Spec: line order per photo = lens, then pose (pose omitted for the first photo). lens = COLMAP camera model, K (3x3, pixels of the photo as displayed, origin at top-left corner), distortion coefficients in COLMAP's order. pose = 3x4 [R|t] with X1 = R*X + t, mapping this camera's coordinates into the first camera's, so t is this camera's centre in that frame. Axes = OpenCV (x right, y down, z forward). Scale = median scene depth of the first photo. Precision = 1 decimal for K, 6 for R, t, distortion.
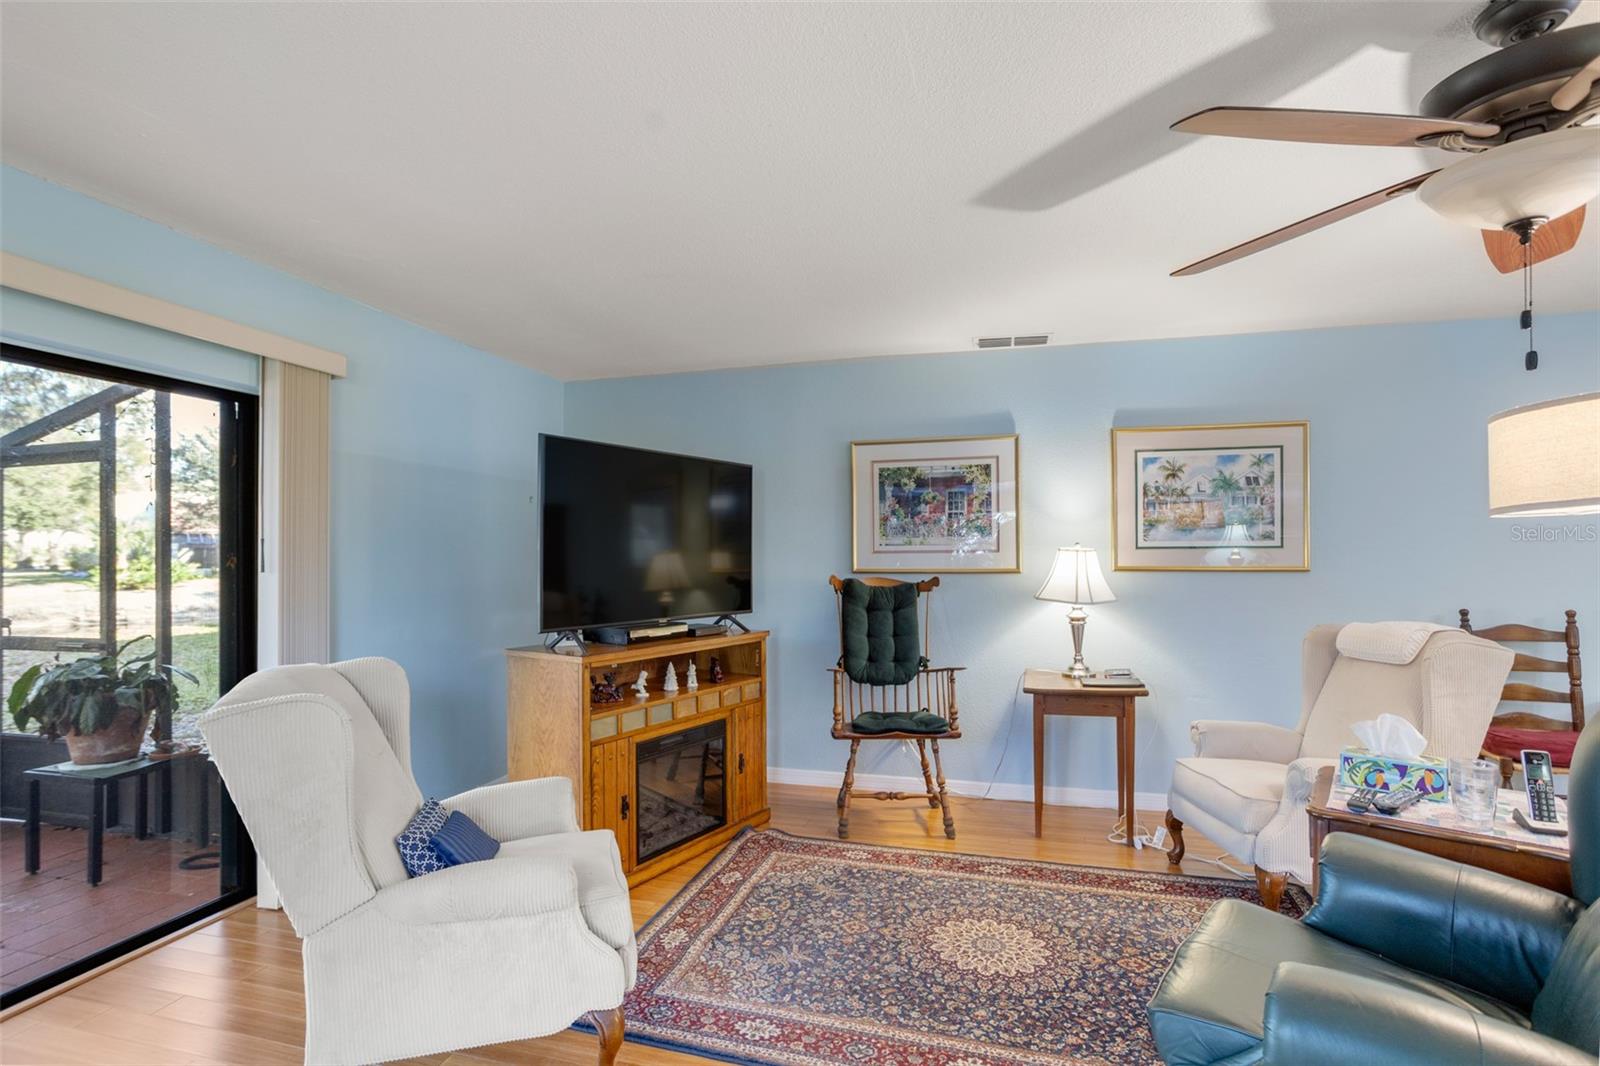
lens RADIAL K [[764.4, 0, 803.2], [0, 764.4, 544.7], [0, 0, 1]] dist [-0.047763, 0.026553]
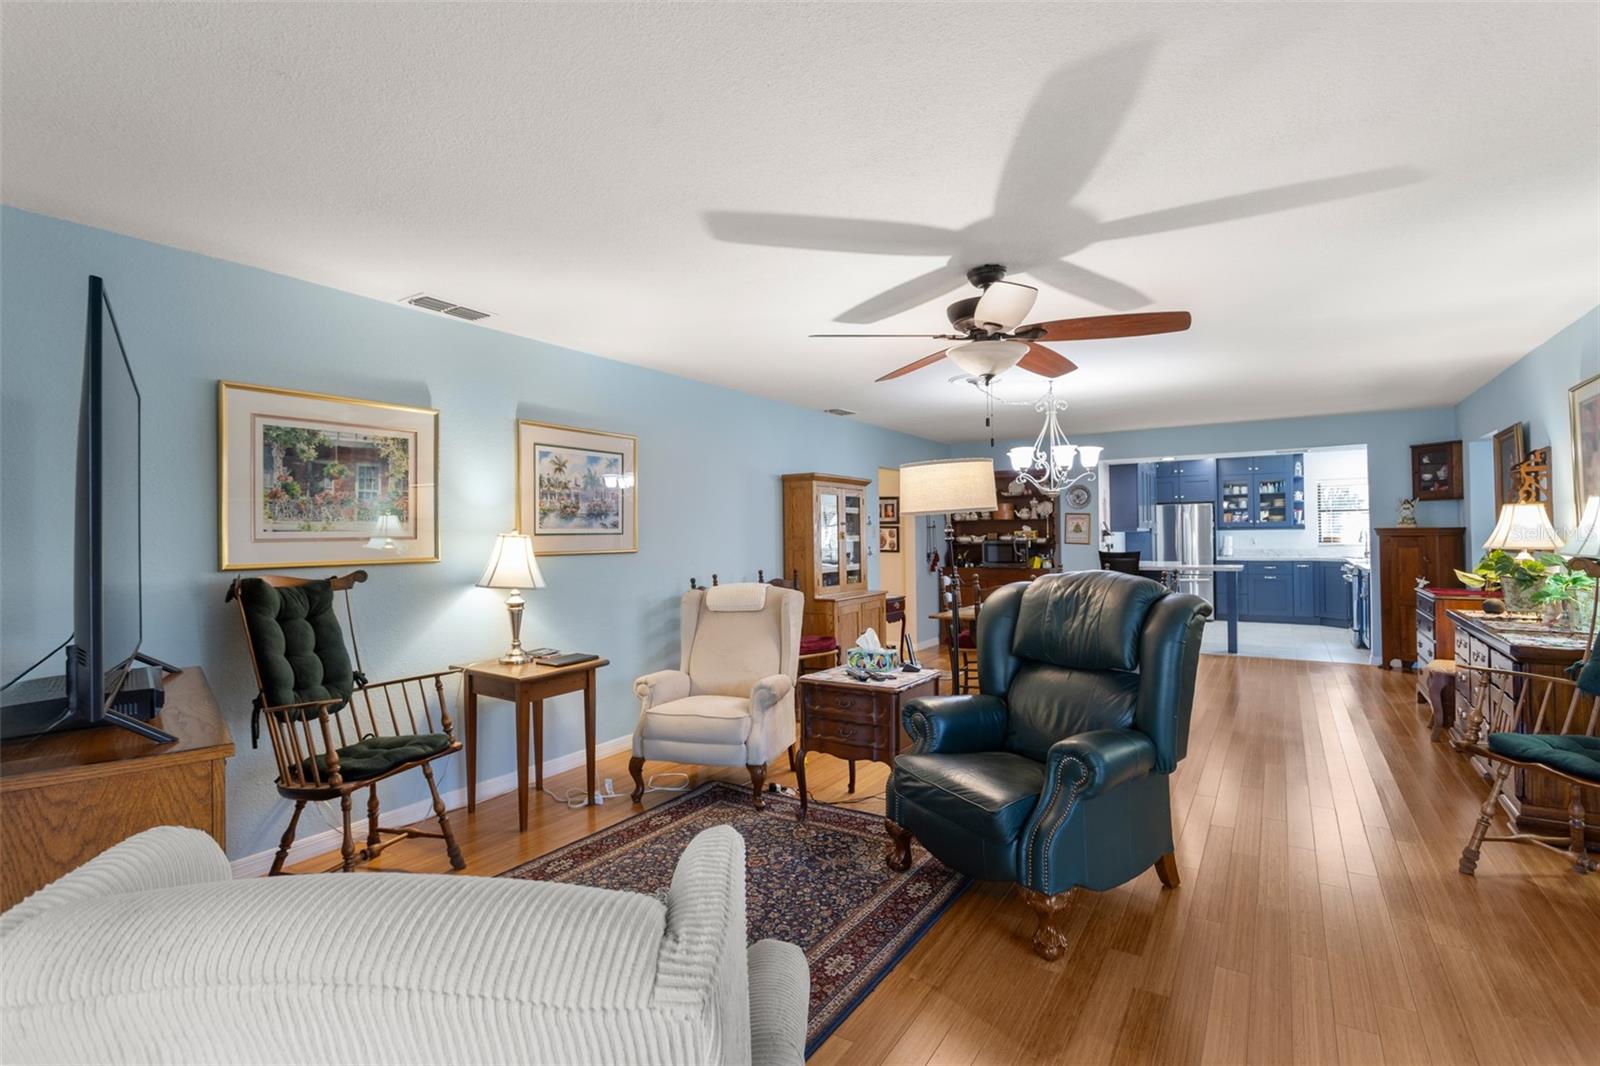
lens RADIAL K [[764.4, 0, 764.9], [0, 764.4, 525.3], [0, 0, 1]] dist [-0.047763, 0.026553]
pose [[0.311830, 0.013133, 0.950047, -0.472053], [0.002734, 0.999888, -0.014719, 0.007755], [-0.950134, 0.007187, 0.311759, 0.357802]]
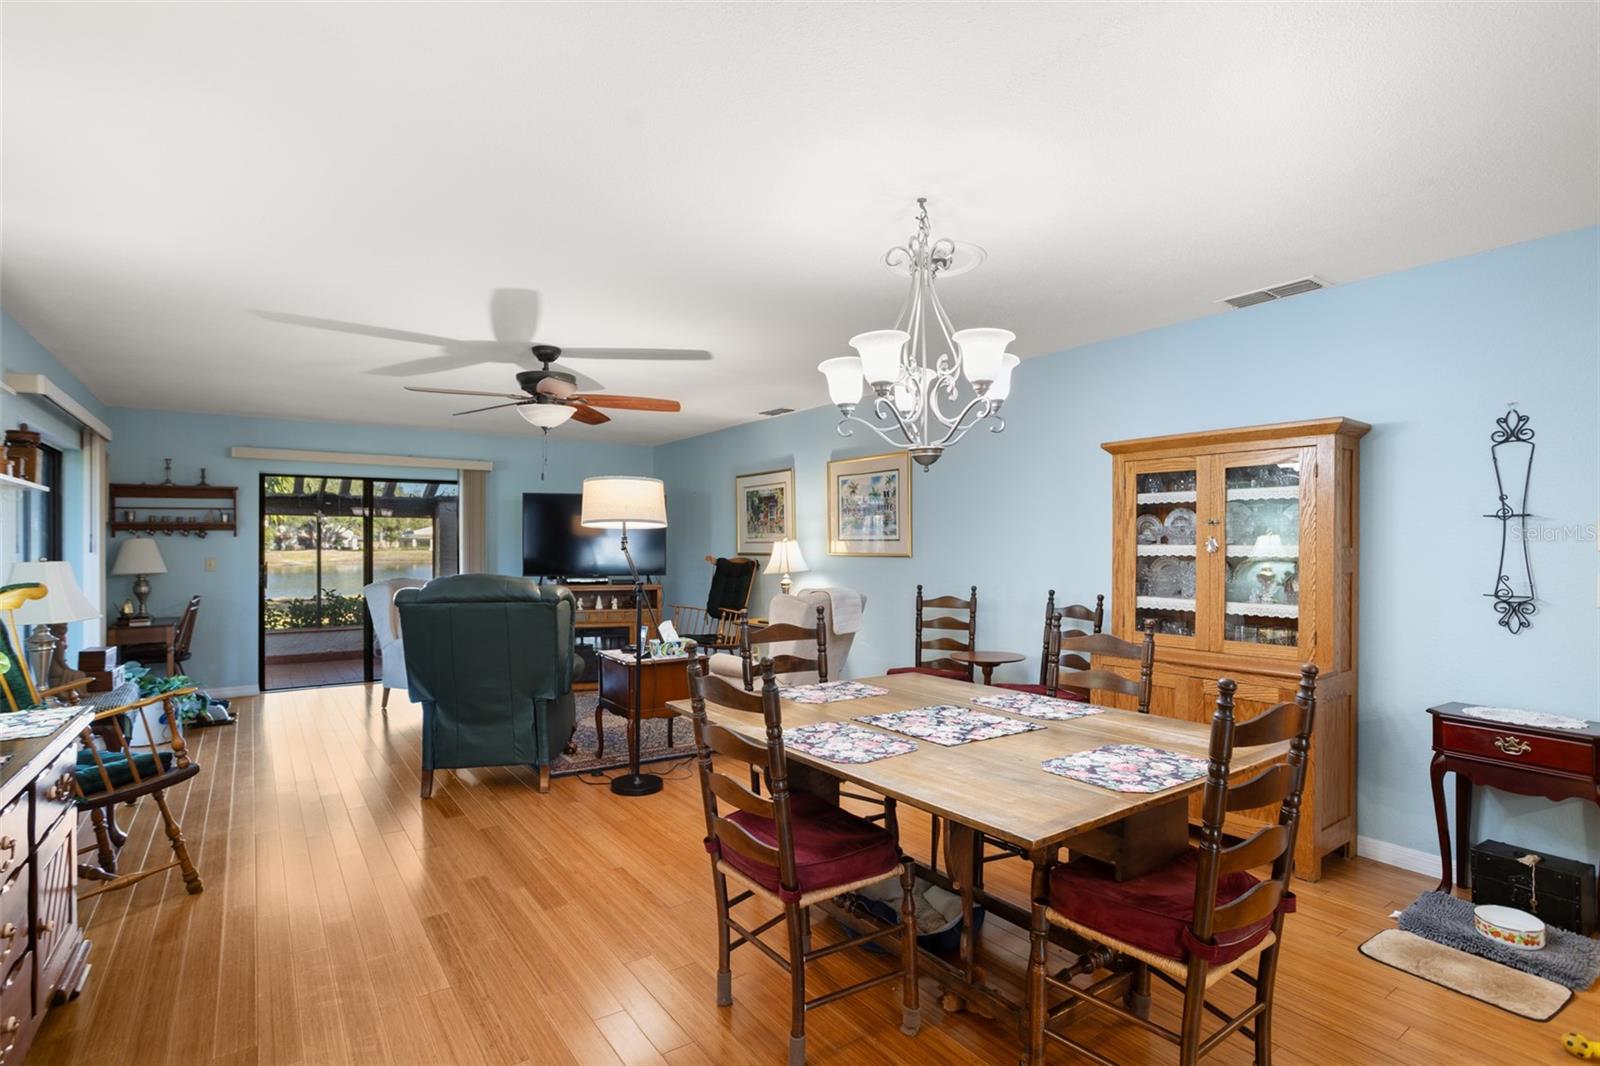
lens RADIAL K [[764.4, 0, 795.1], [0, 764.4, 540.0], [0, 0, 1]] dist [-0.047763, 0.026553]
pose [[0.782513, 0.002804, -0.622628, 1.323175], [-0.000695, 0.999993, 0.003631, -0.001476], [0.622634, -0.002409, 0.782509, -0.247237]]
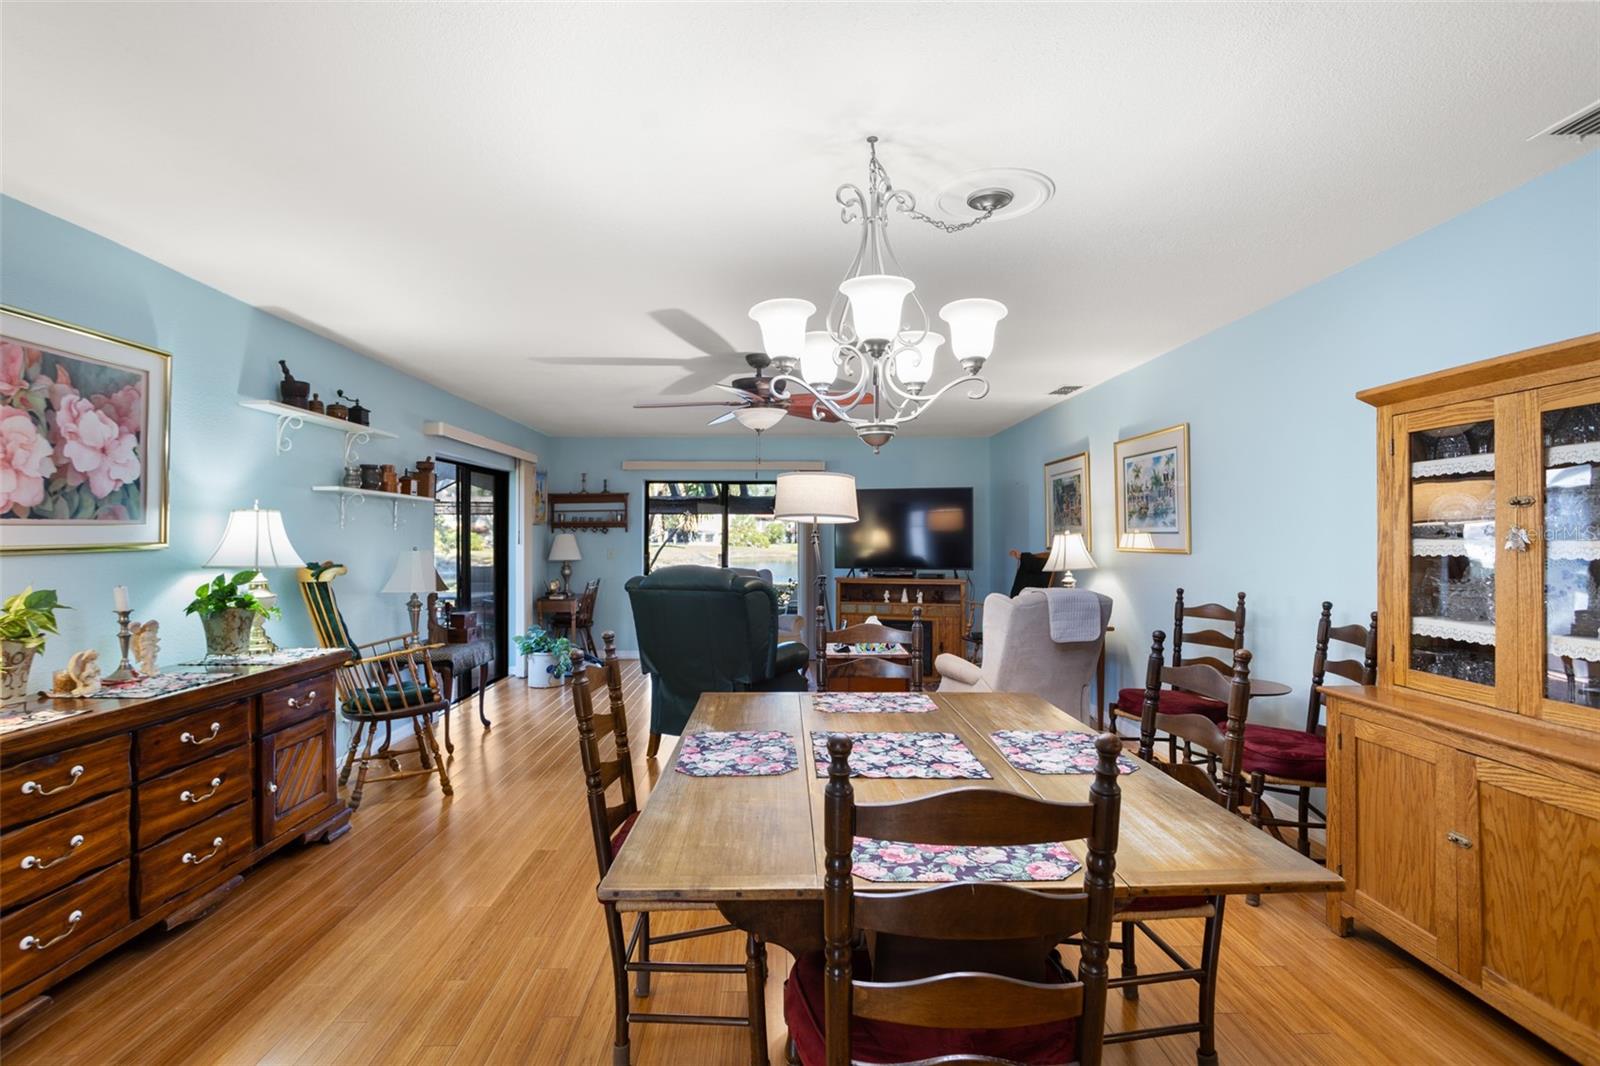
lens RADIAL K [[764.4, 0, 793.2], [0, 764.4, 524.0], [0, 0, 1]] dist [-0.047763, 0.026553]
pose [[0.303979, -0.010880, -0.952616, 1.494018], [0.005562, 0.999938, -0.009646, -0.001724], [0.952662, -0.002366, 0.304021, 0.065087]]
